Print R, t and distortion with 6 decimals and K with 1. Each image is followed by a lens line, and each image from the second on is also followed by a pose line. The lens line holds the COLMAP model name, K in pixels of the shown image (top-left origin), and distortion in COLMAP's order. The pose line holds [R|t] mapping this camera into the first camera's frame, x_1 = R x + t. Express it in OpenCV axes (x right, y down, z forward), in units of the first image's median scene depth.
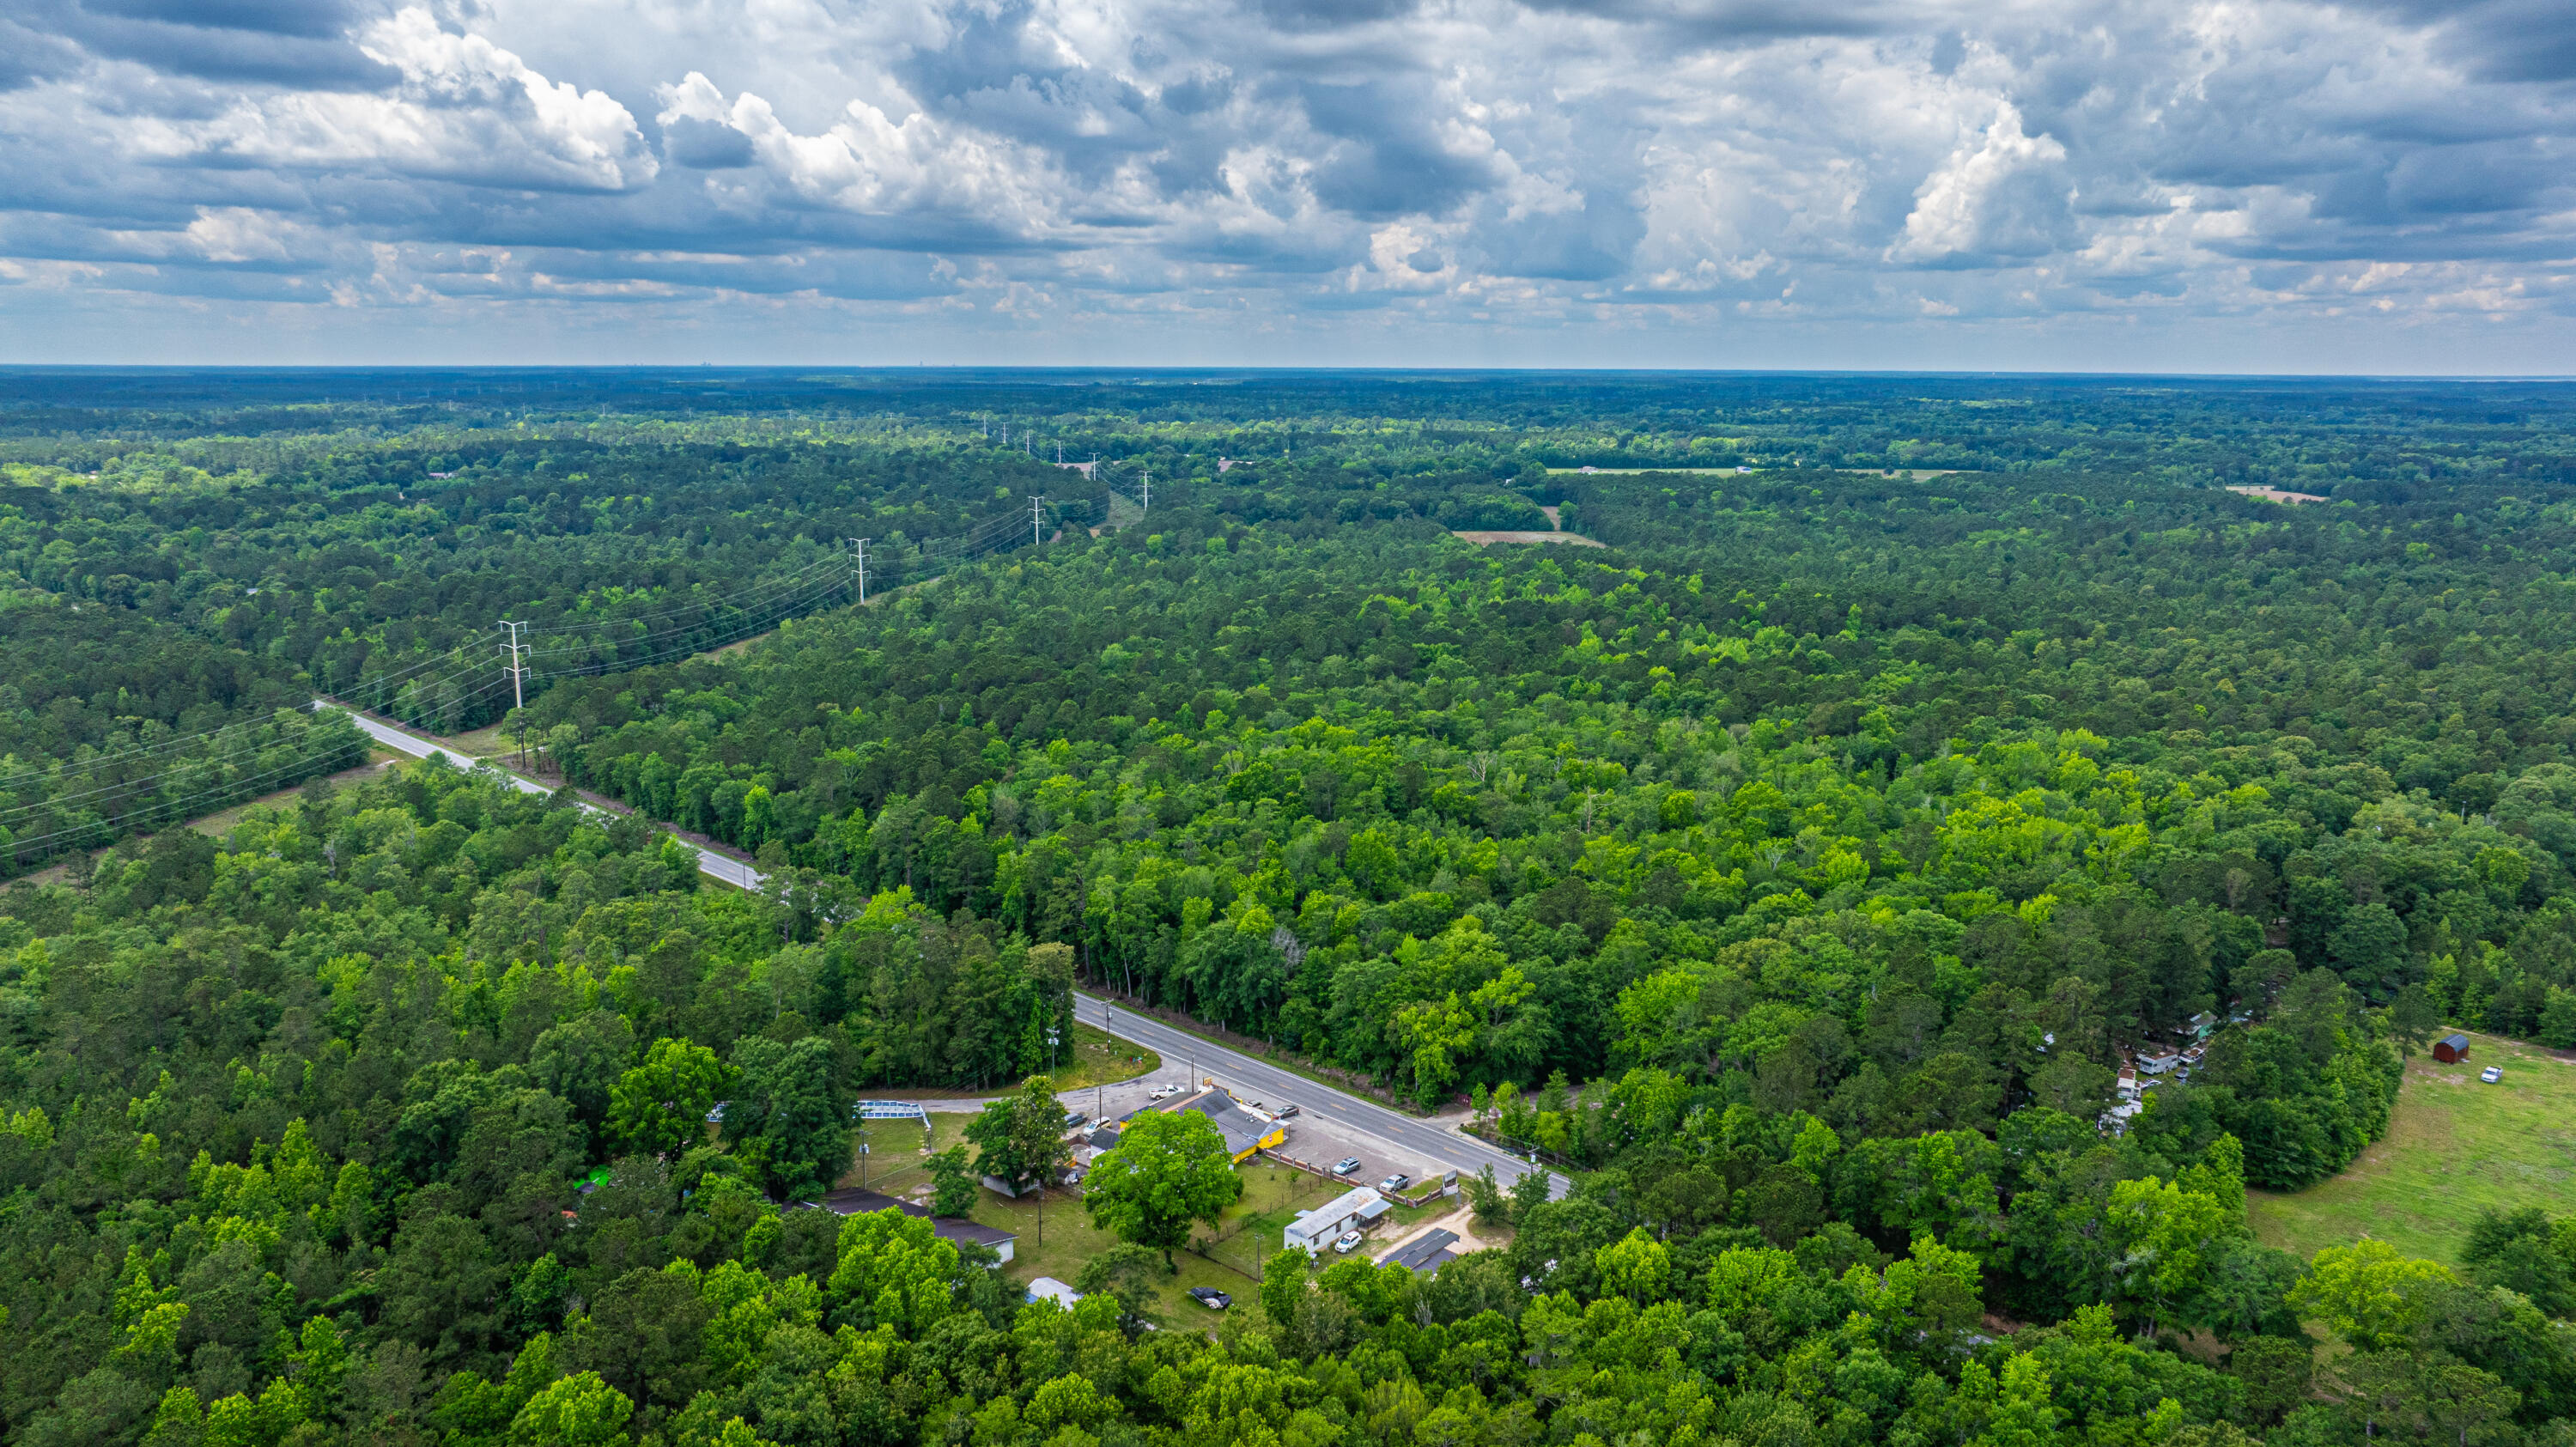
lens RADIAL K [[1810.0, 0, 1295.9], [0, 1810.0, 737.2], [0, 0, 1]] dist [-0.026873, 0.020172]
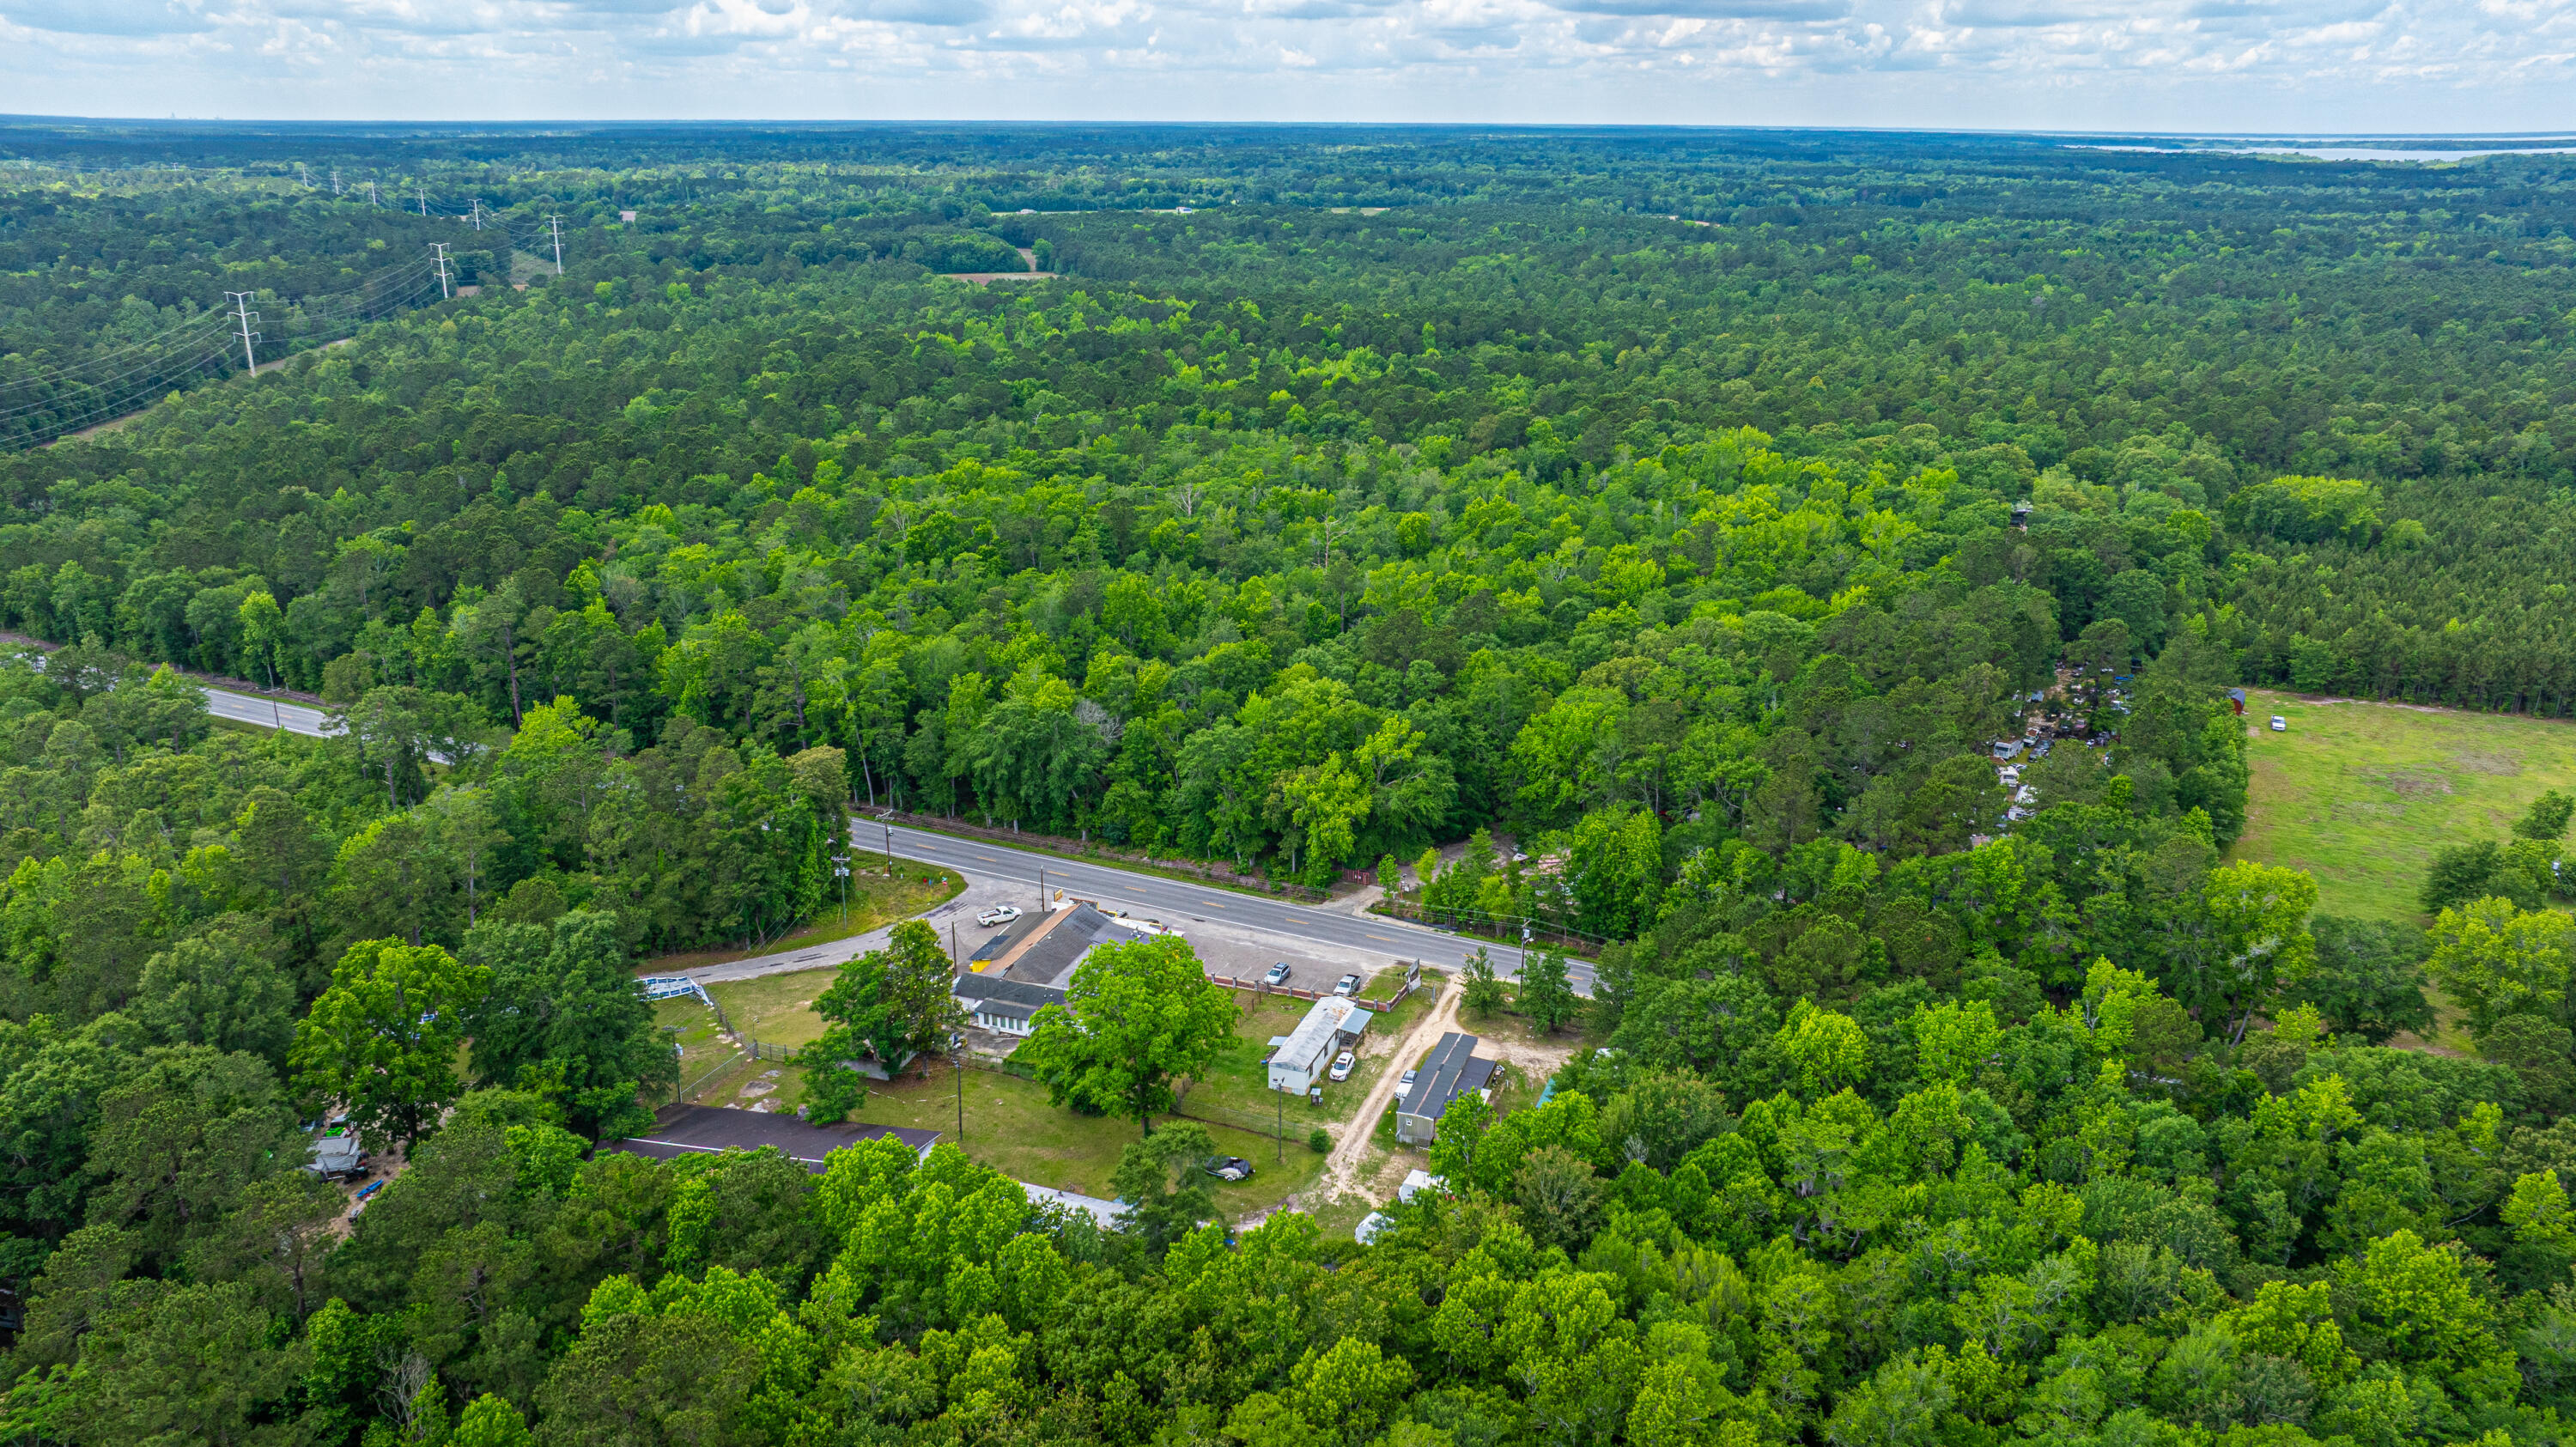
lens RADIAL K [[1810.0, 0, 1299.3], [0, 1810.0, 726.1], [0, 0, 1]] dist [-0.026873, 0.020172]
pose [[0.943945, -0.104411, 0.313156, -0.174291], [0.065465, 0.989028, 0.132427, 0.015873], [-0.323547, -0.104503, 0.940423, 0.202668]]
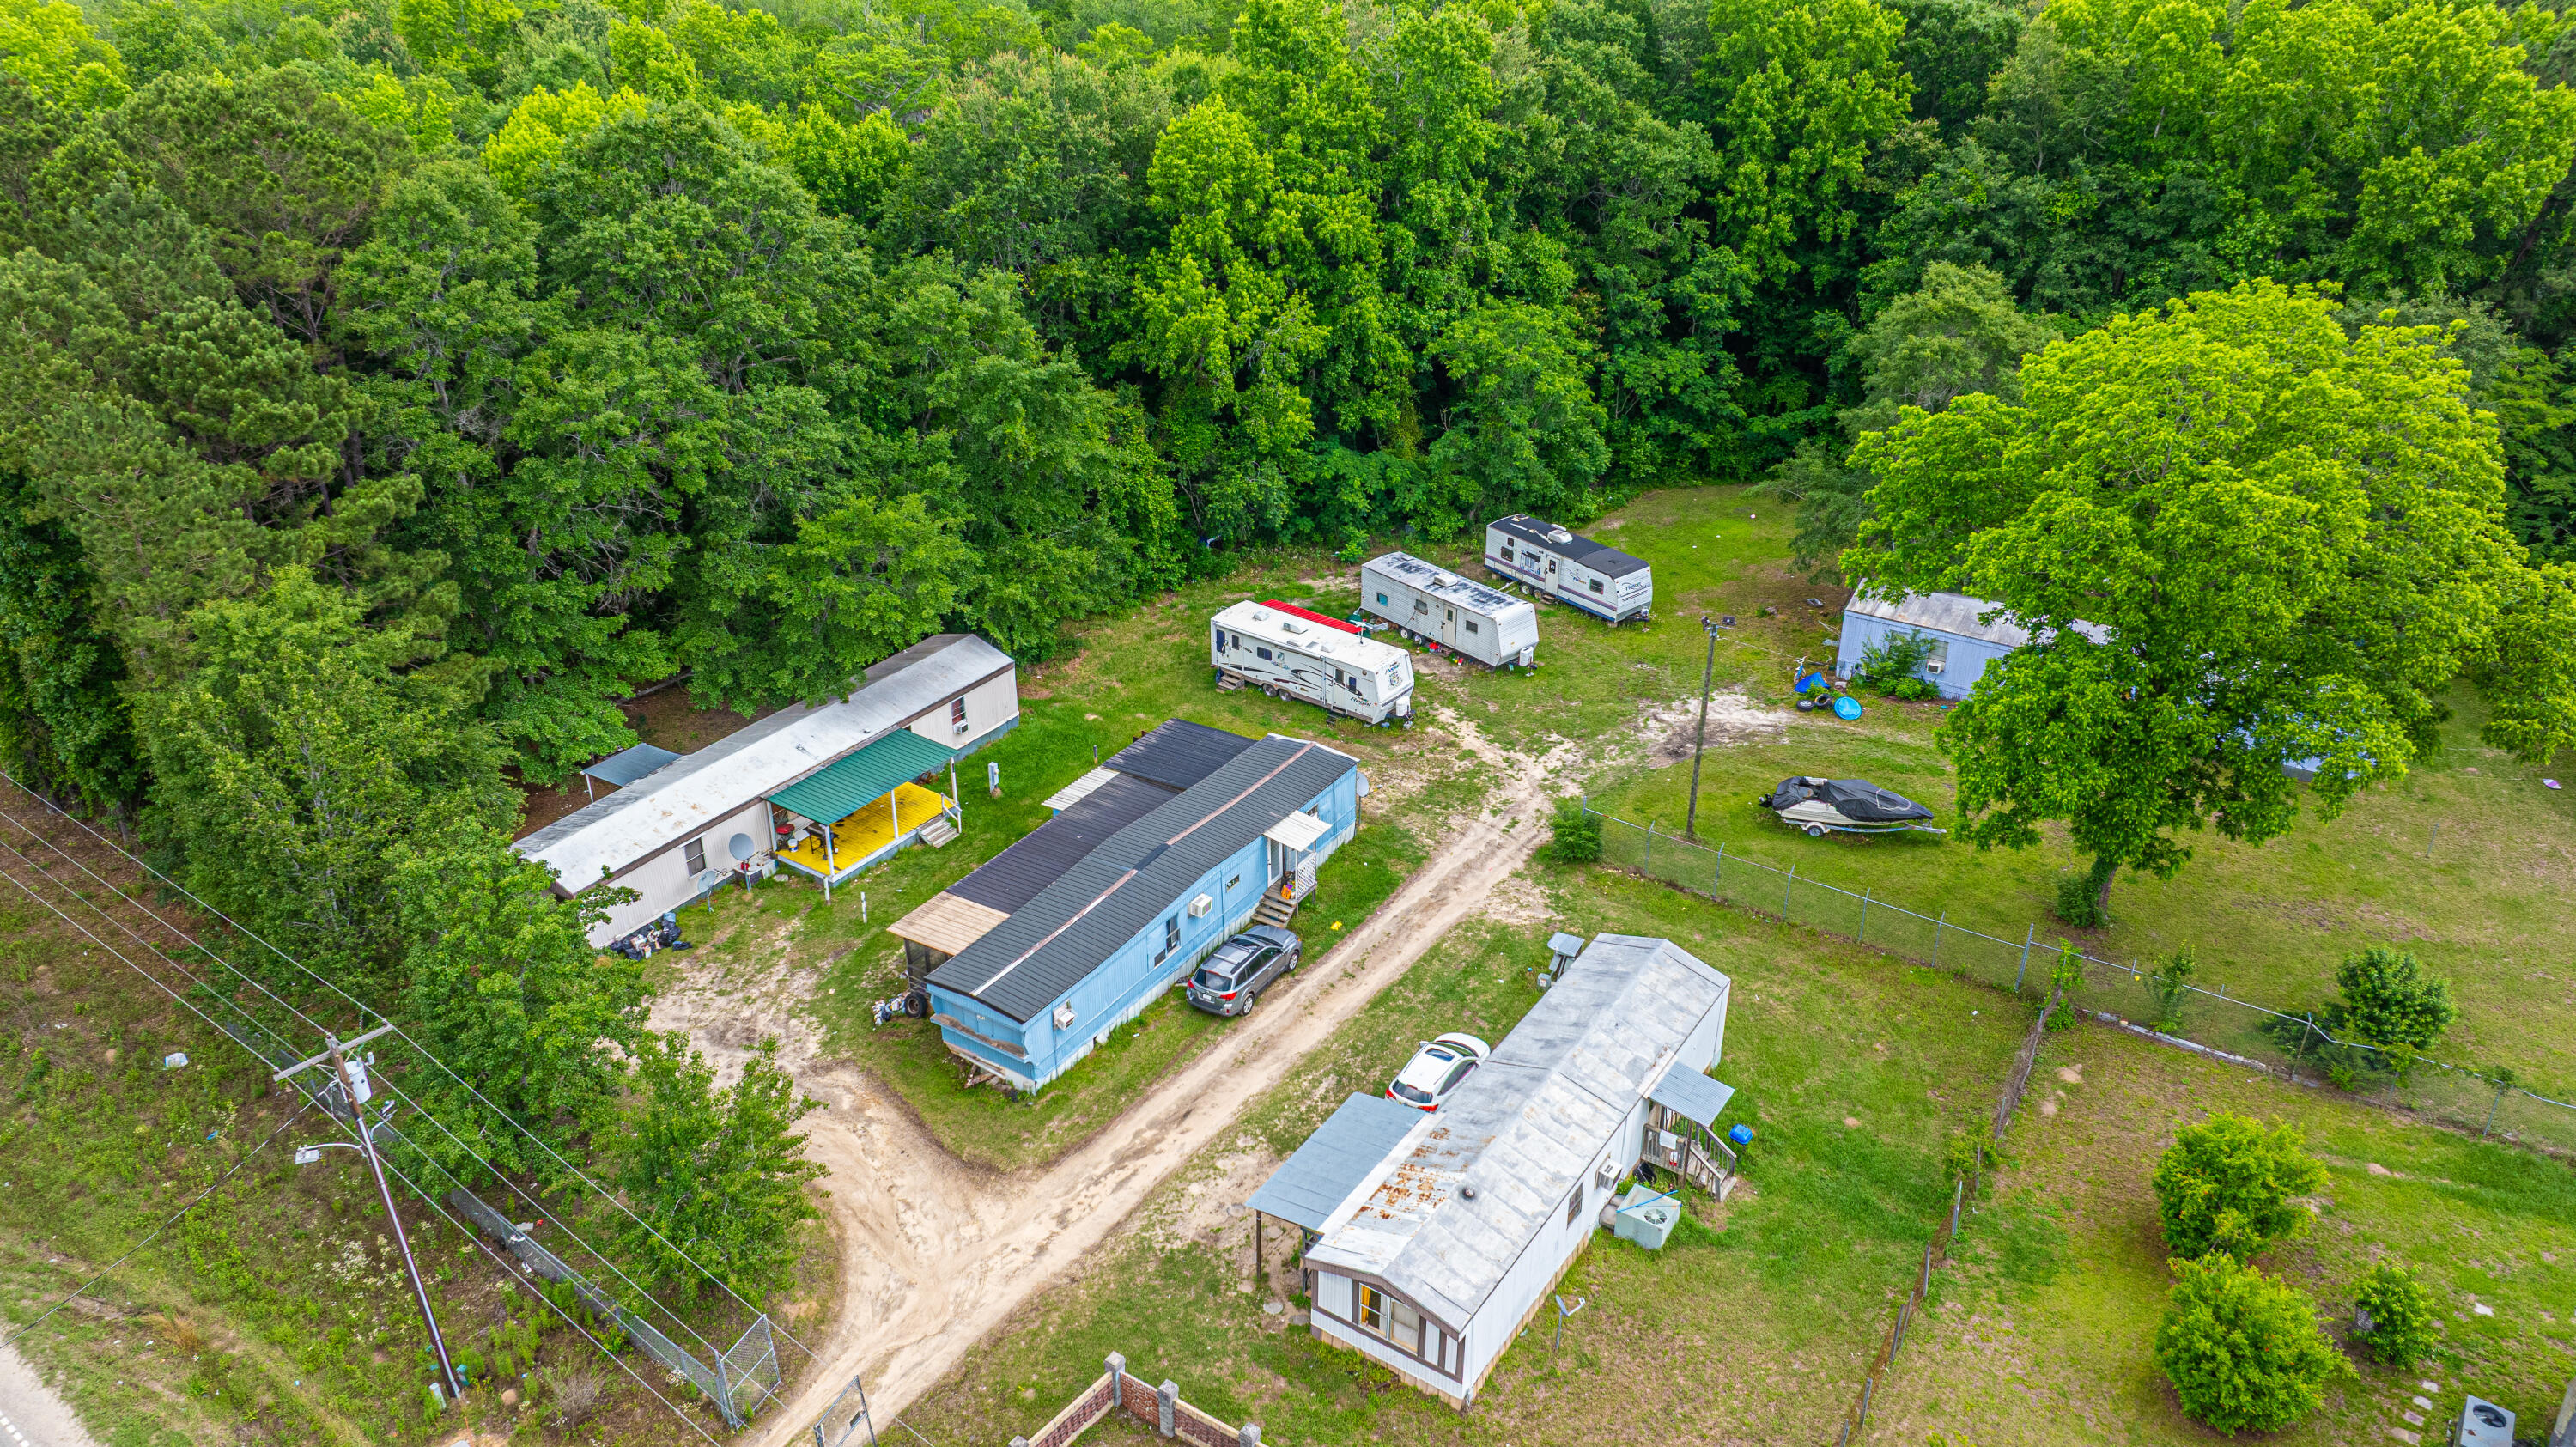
lens RADIAL K [[1810.0, 0, 1300.0], [0, 1810.0, 709.6], [0, 0, 1]] dist [-0.026873, 0.020172]
pose [[-0.993642, 0.047445, -0.102103, 0.050429], [-0.027466, 0.777325, 0.628499, 0.084626], [0.109186, 0.627307, -0.771080, 0.876424]]
